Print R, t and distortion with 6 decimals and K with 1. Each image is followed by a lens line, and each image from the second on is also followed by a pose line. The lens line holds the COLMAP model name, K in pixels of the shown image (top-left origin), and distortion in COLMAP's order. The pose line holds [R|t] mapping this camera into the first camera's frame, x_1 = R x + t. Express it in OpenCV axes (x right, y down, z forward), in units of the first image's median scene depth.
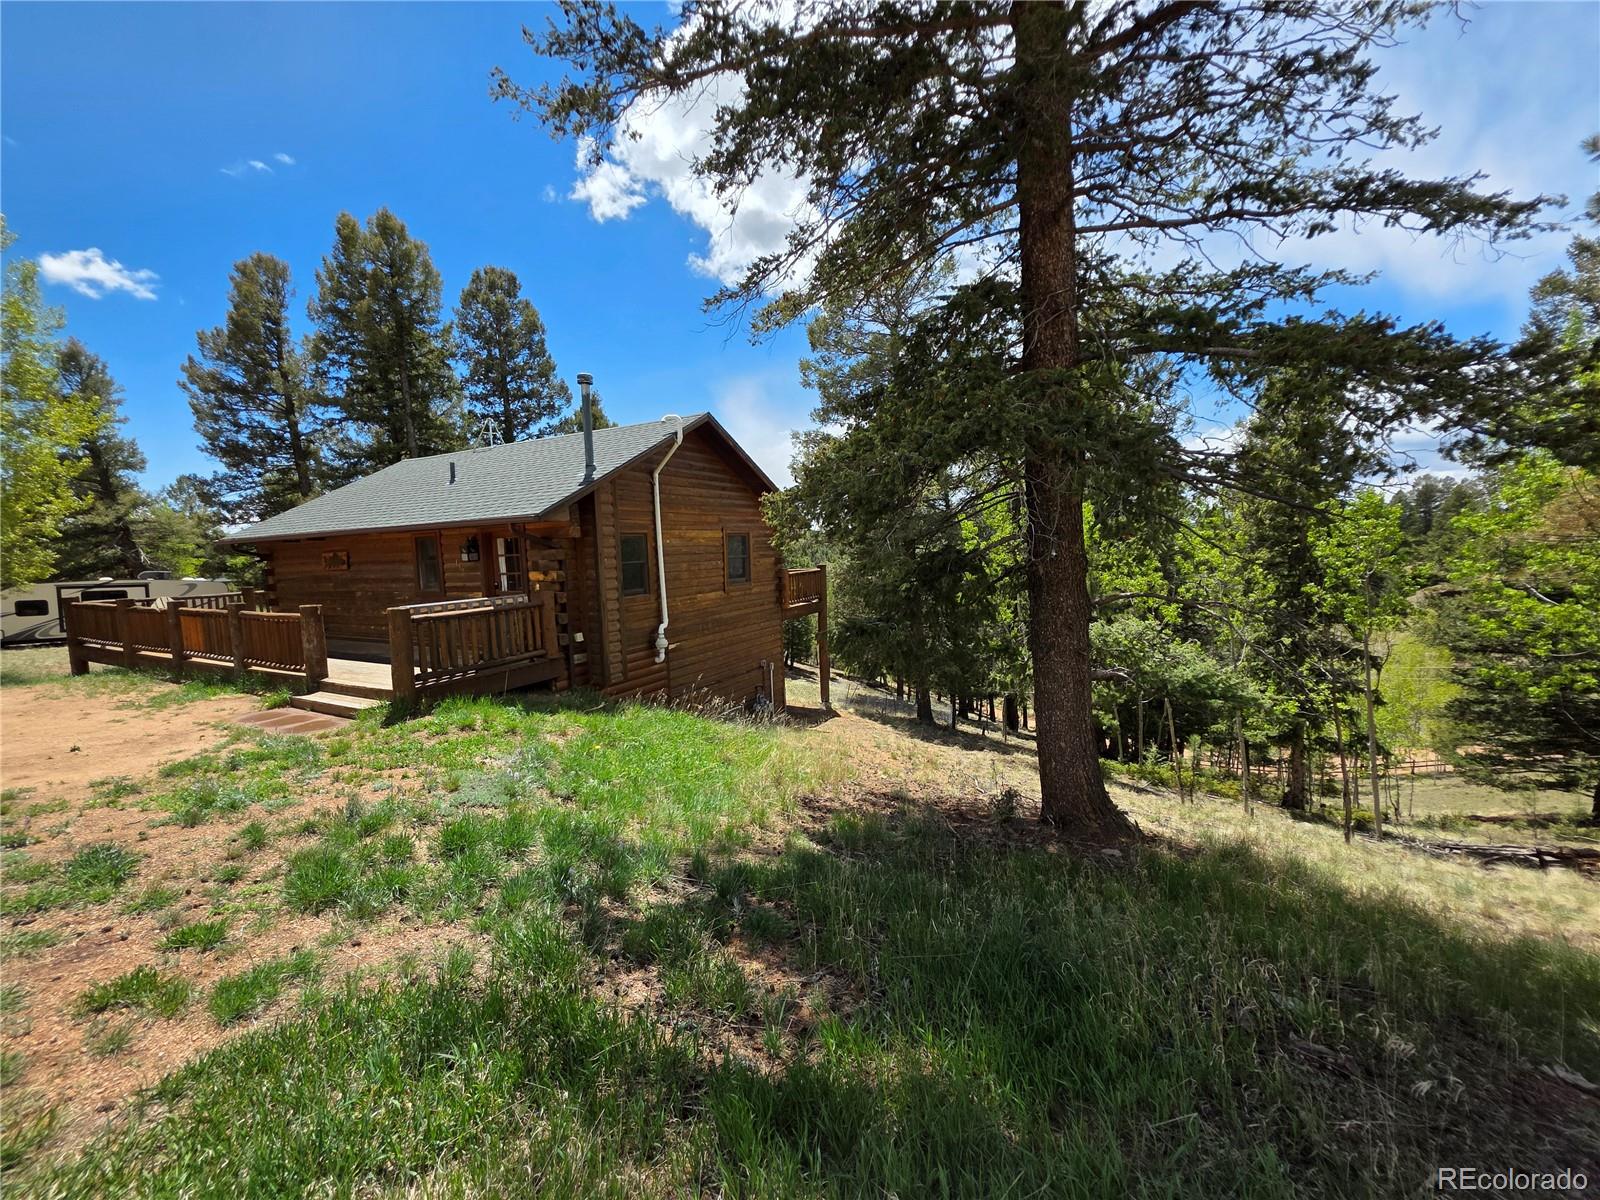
lens RADIAL K [[641.4, 0, 793.6], [0, 641.4, 603.1], [0, 0, 1]] dist [0.006015, -0.000323]
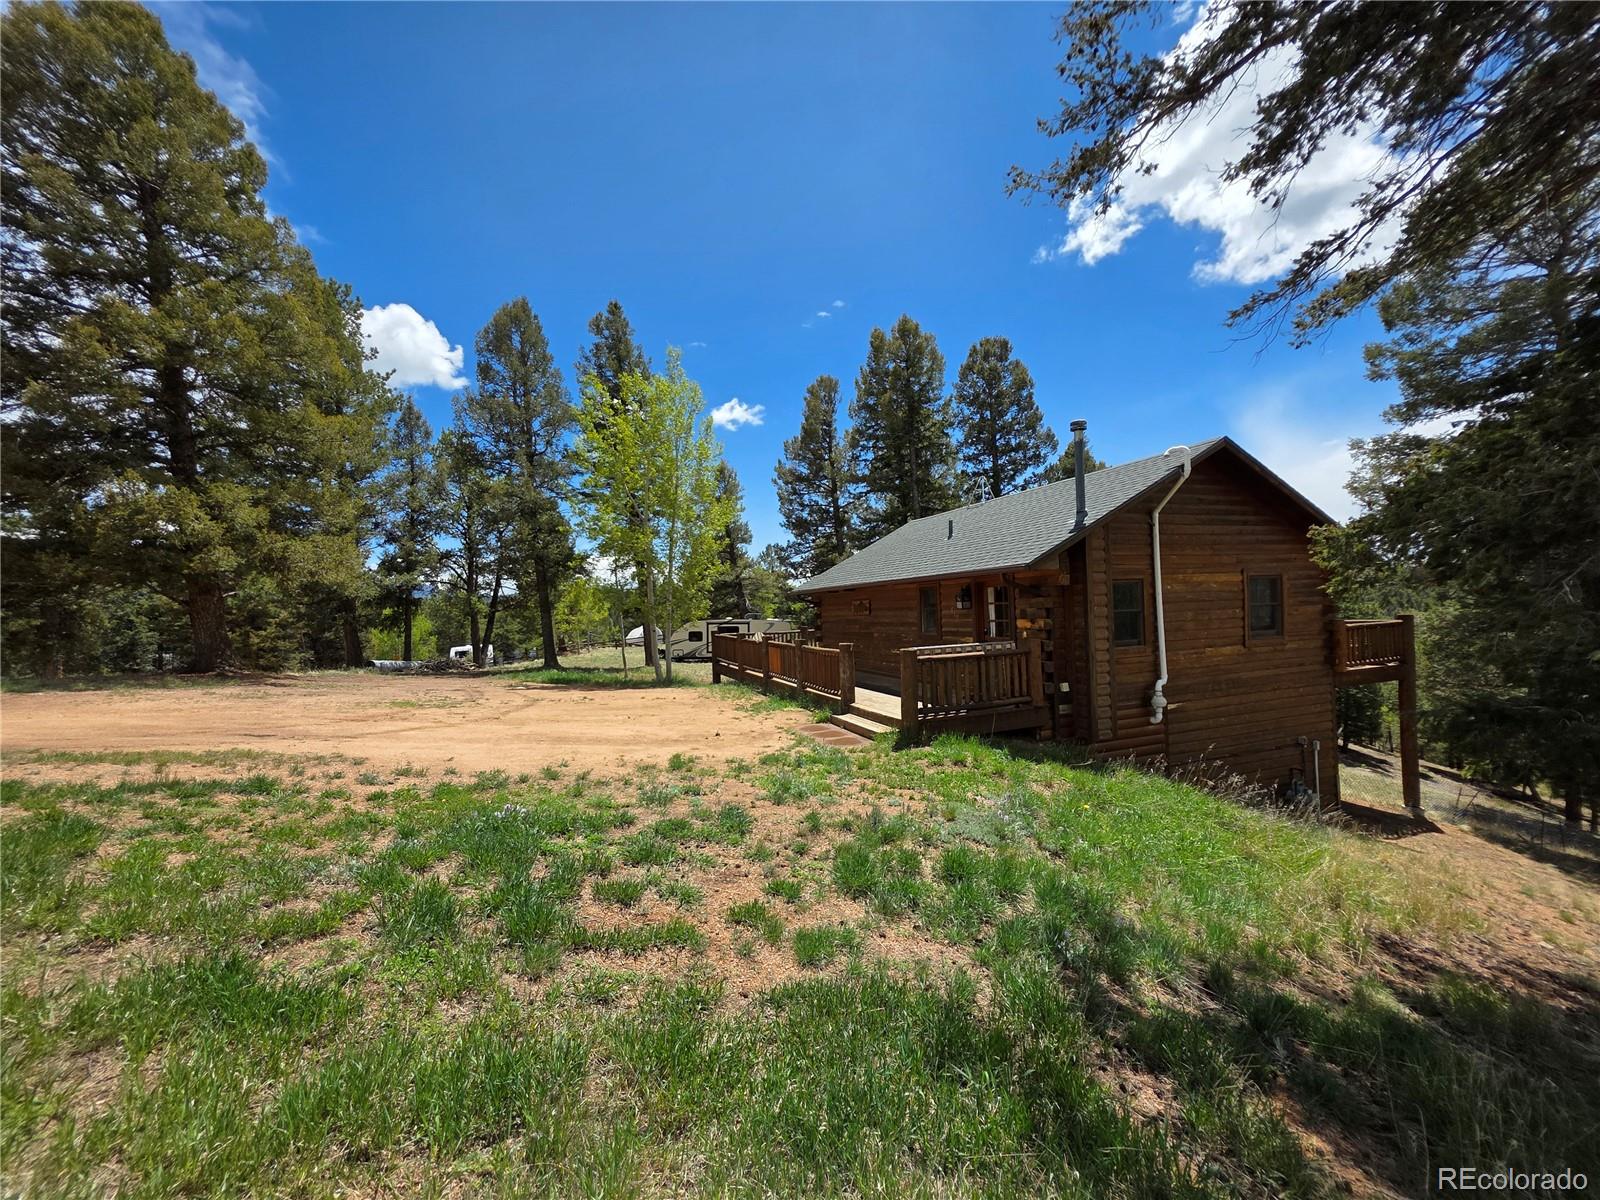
lens RADIAL K [[641.4, 0, 794.3], [0, 641.4, 604.4], [0, 0, 1]] dist [0.006015, -0.000323]
pose [[0.757539, 0.002485, -0.652785, -0.009418], [-0.047318, 0.997571, -0.051114, -0.002949], [0.651072, 0.069610, 0.755817, -0.012004]]
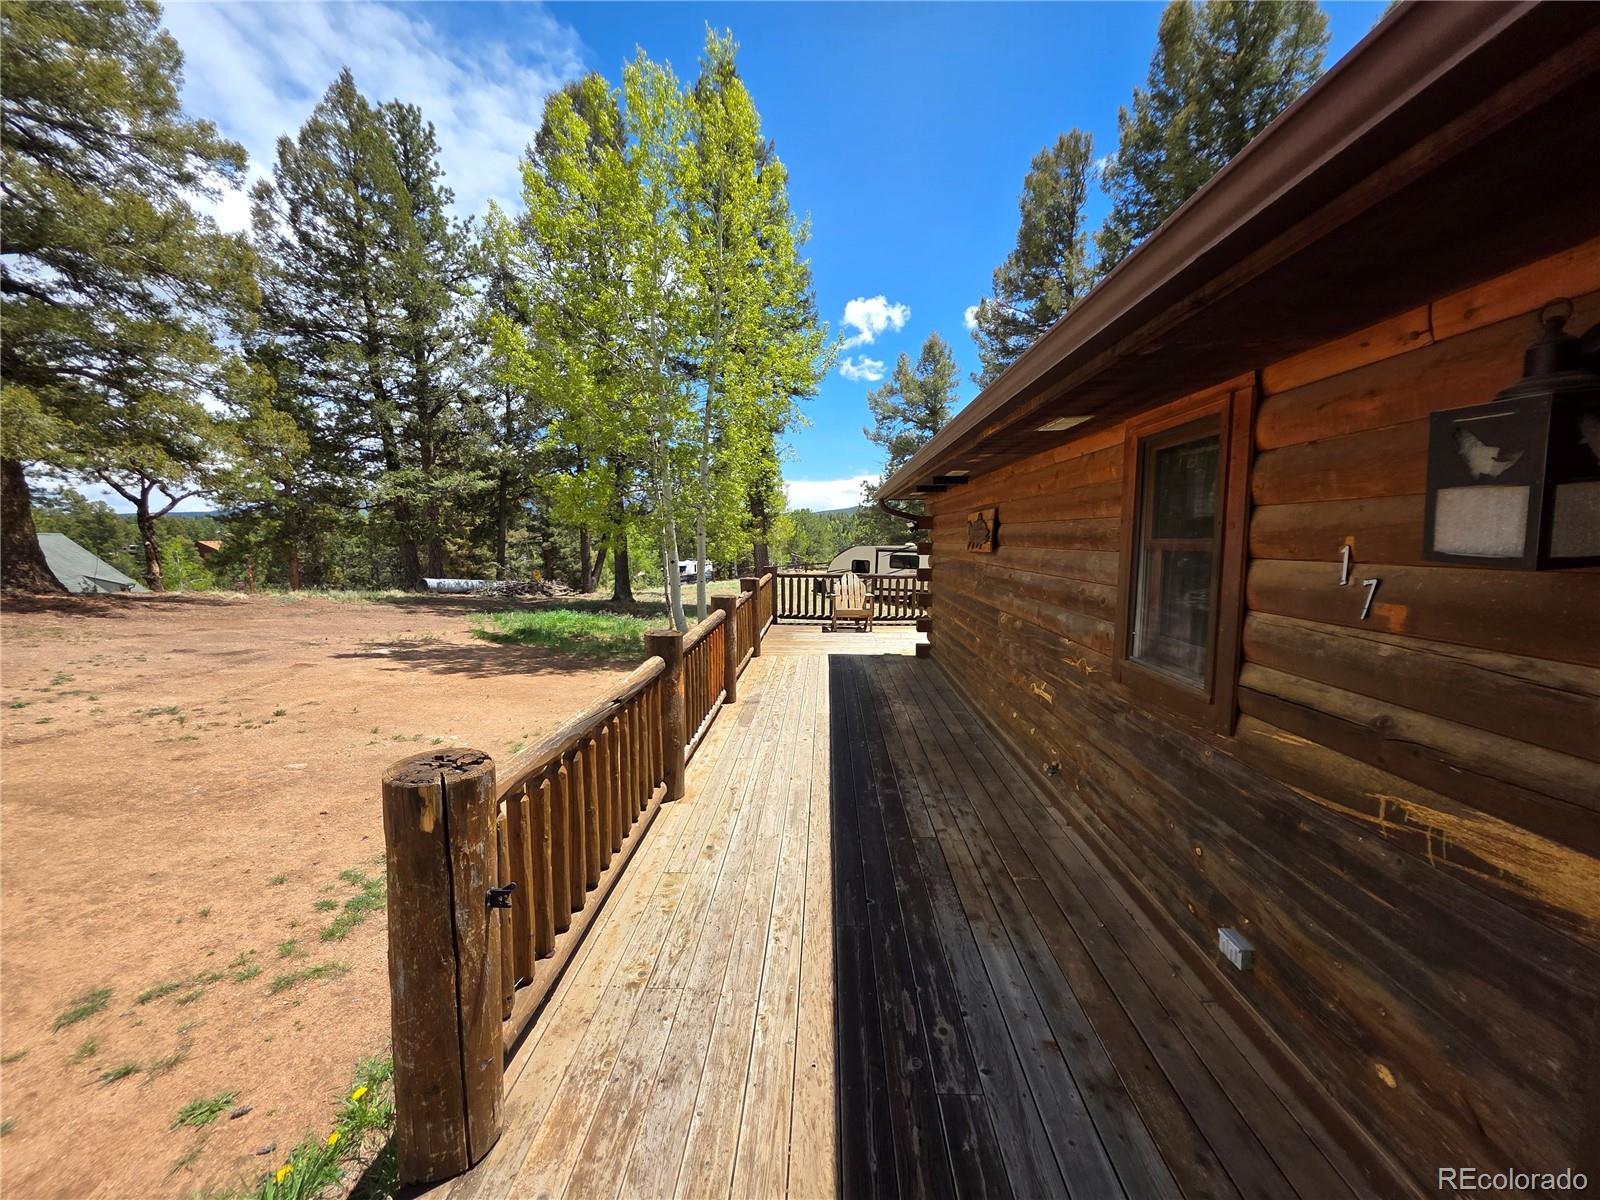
lens RADIAL K [[641.4, 0, 794.8], [0, 641.4, 600.5], [0, 0, 1]] dist [0.006015, -0.000323]
pose [[0.442403, 0.122720, -0.888380, -0.438469], [-0.093083, 0.991526, 0.090614, -0.054387], [0.891972, 0.042606, 0.450078, 0.803174]]
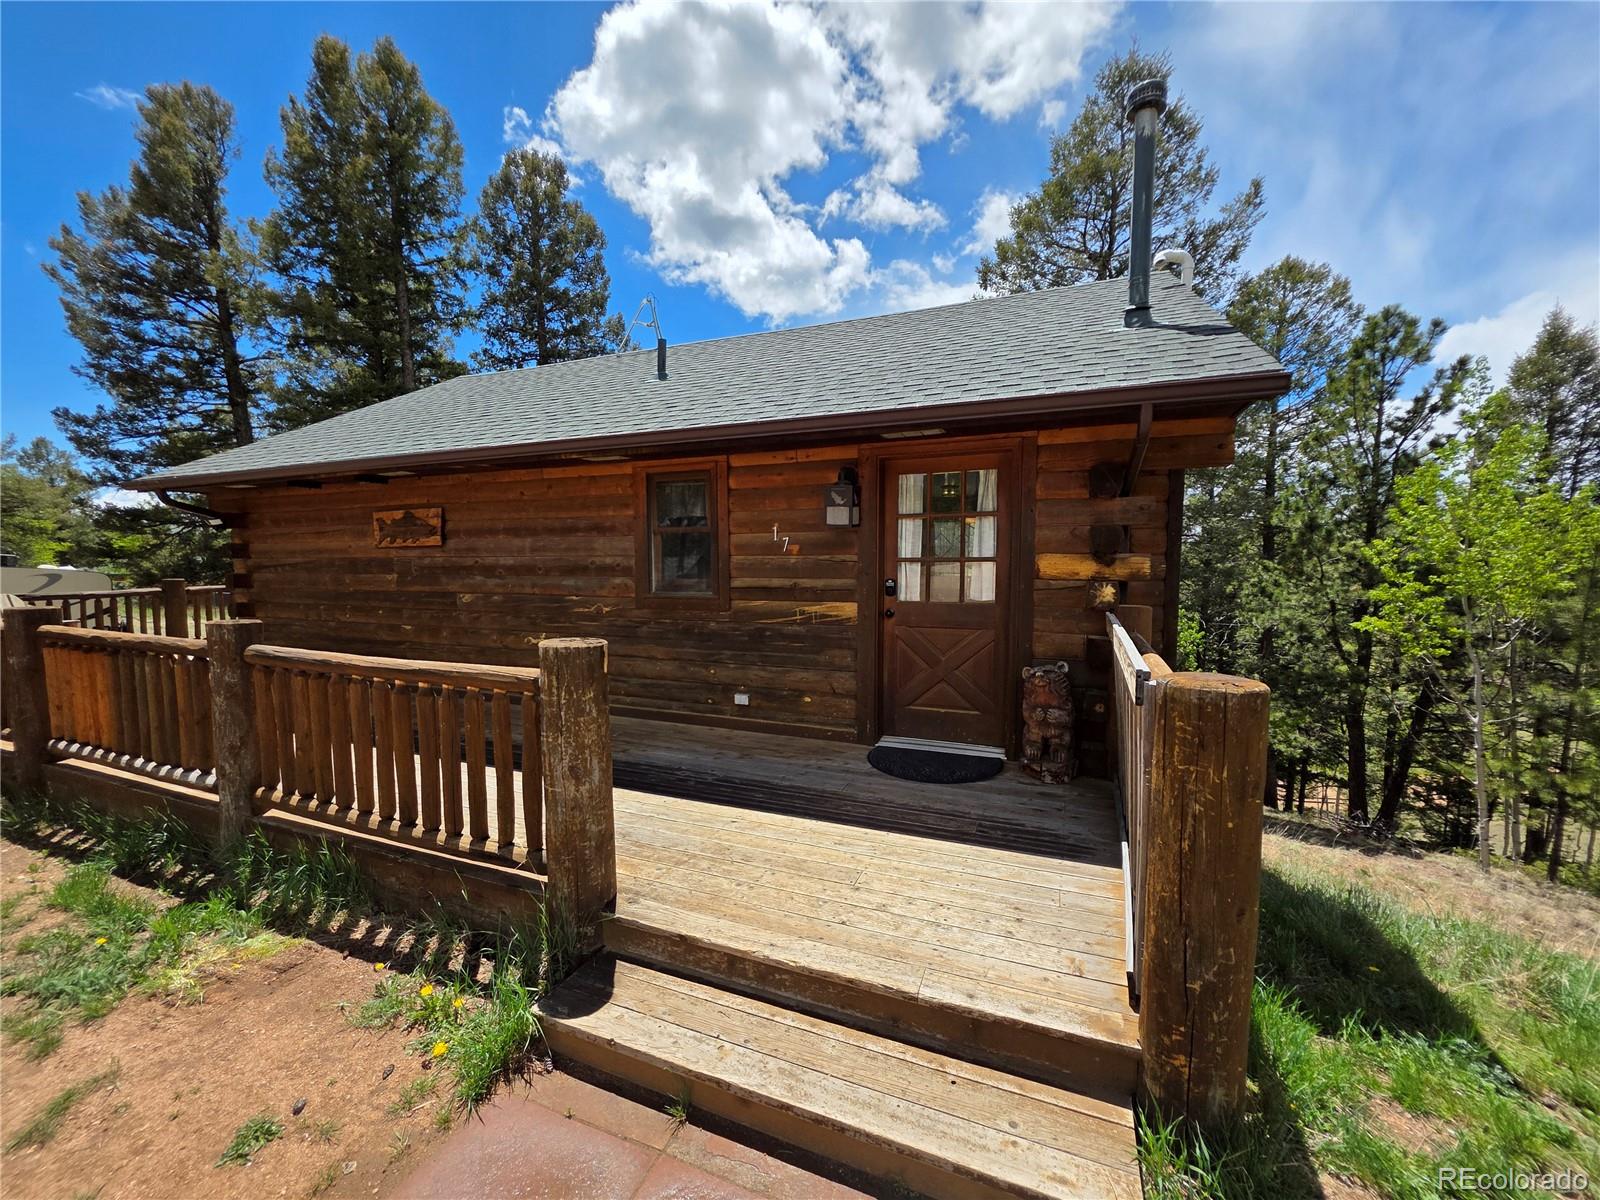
lens RADIAL K [[641.4, 0, 794.4], [0, 641.4, 602.1], [0, 0, 1]] dist [0.006015, -0.000323]
pose [[0.993863, 0.021640, 0.108477, -0.547788], [-0.019834, 0.999647, -0.017700, -0.008769], [-0.108821, 0.015440, 0.993941, 0.567150]]
